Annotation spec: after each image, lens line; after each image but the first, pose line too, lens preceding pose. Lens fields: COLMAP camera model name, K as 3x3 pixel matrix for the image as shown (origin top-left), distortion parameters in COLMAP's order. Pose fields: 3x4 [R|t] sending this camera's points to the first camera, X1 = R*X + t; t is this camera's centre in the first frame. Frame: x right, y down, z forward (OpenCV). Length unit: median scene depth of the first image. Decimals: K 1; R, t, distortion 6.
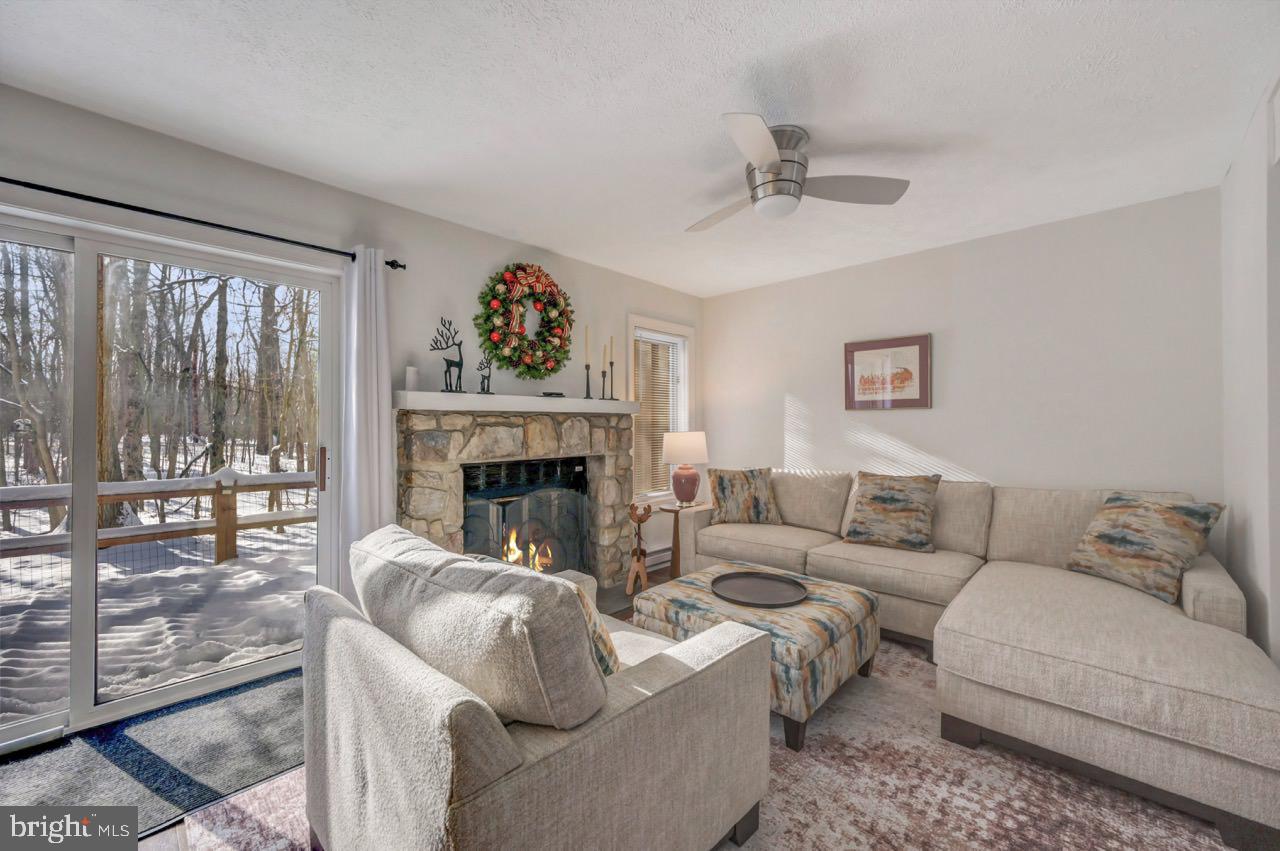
lens RADIAL K [[503.9, 0, 642.6], [0, 503.9, 424.0], [0, 0, 1]] dist [-0.002602, 0.001351]
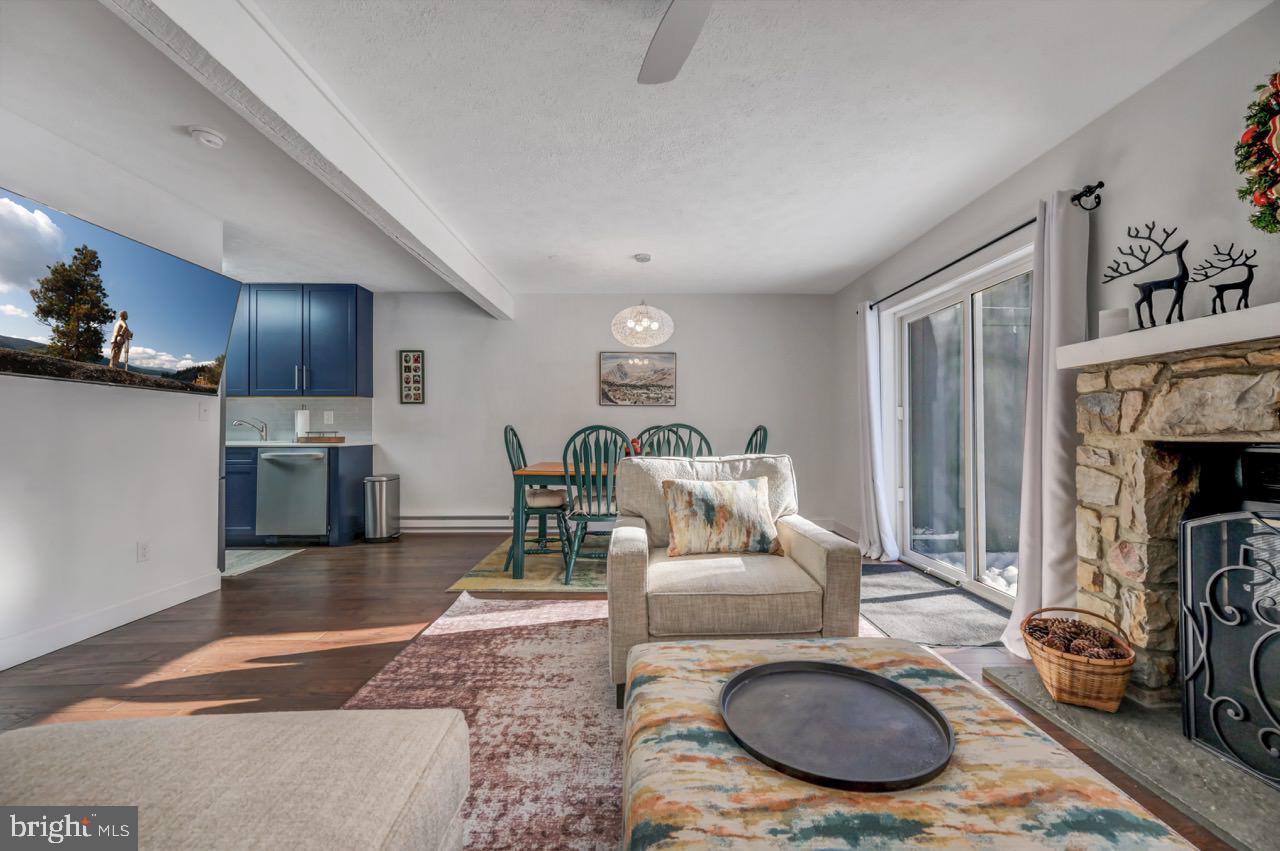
lens RADIAL K [[503.9, 0, 644.2], [0, 503.9, 424.0], [0, 0, 1]] dist [-0.002602, 0.001351]
pose [[-0.711524, -0.010177, -0.702588, 0.495982], [0.002186, 0.999858, -0.016696, 0.060653], [0.702658, -0.013416, -0.711401, 0.909141]]
